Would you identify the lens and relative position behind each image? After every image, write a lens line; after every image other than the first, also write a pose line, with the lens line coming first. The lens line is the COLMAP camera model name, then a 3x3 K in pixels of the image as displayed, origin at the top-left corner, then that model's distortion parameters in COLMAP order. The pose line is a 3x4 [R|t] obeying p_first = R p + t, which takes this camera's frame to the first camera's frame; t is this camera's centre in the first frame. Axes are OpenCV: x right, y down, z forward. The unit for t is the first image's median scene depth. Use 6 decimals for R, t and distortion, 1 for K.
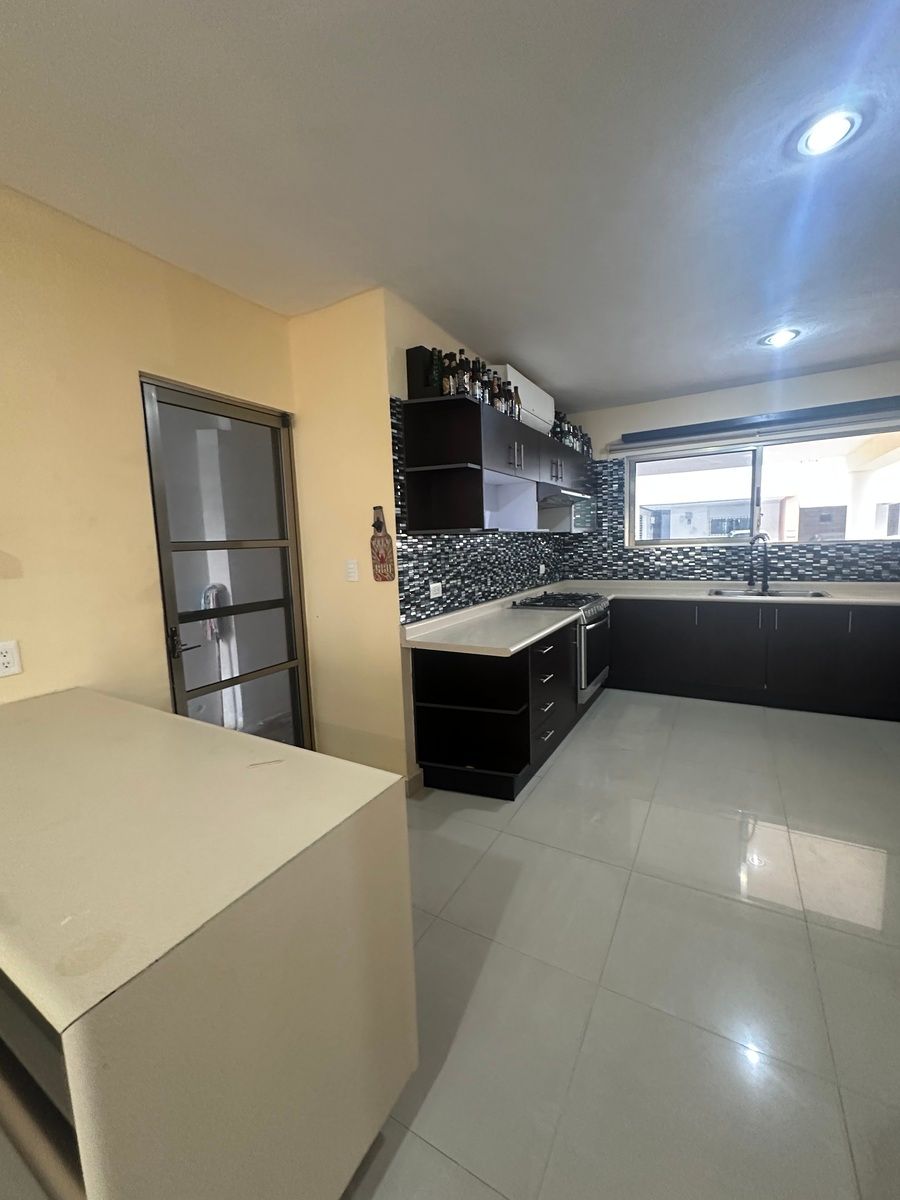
lens RADIAL K [[476.9, 0, 450.6], [0, 476.9, 598.3], [0, 0, 1]] dist [-0.002126, 0.000185]
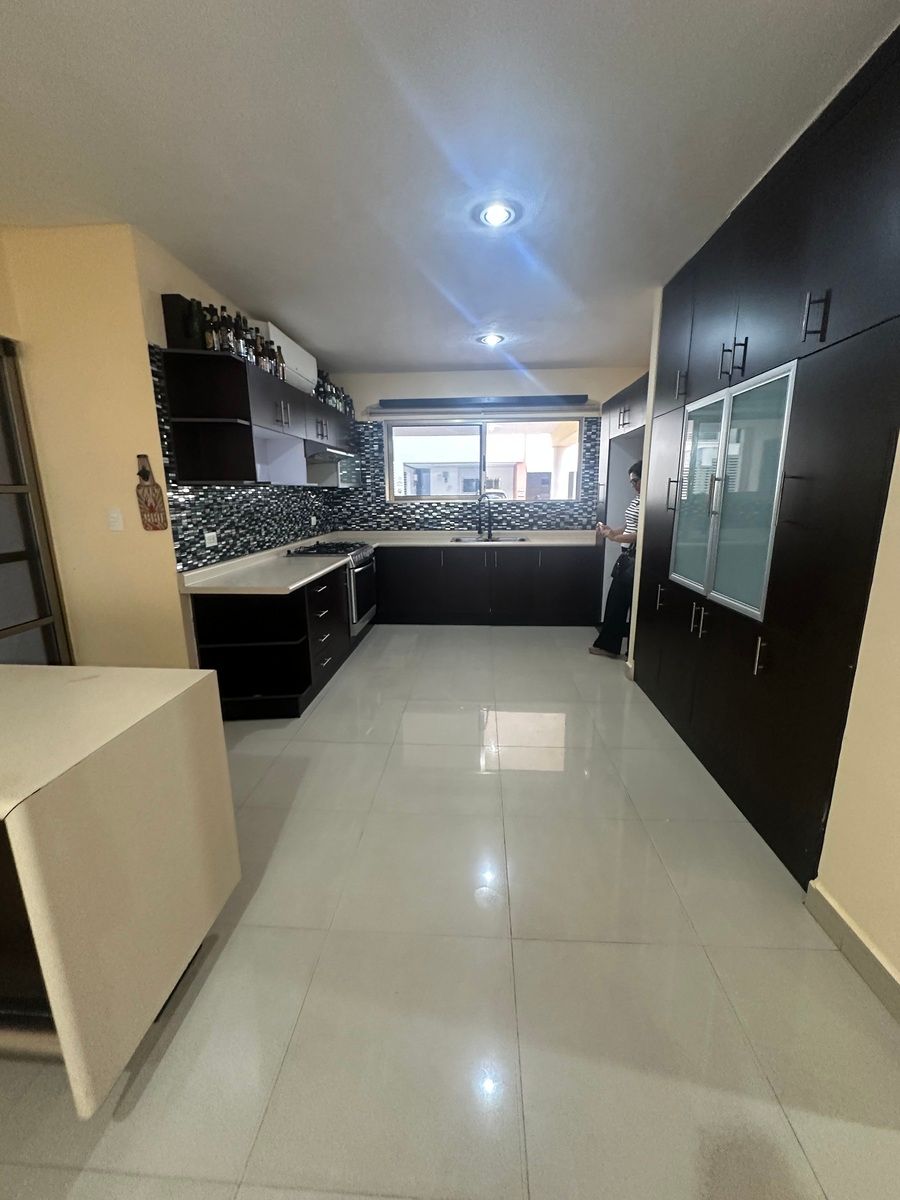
lens RADIAL K [[476.9, 0, 446.7], [0, 476.9, 597.8], [0, 0, 1]] dist [-0.002126, 0.000185]
pose [[0.897330, -0.067940, 0.436100, -0.028371], [0.026957, 0.994673, 0.099493, 0.018567], [-0.440536, -0.077522, 0.894382, -0.157749]]
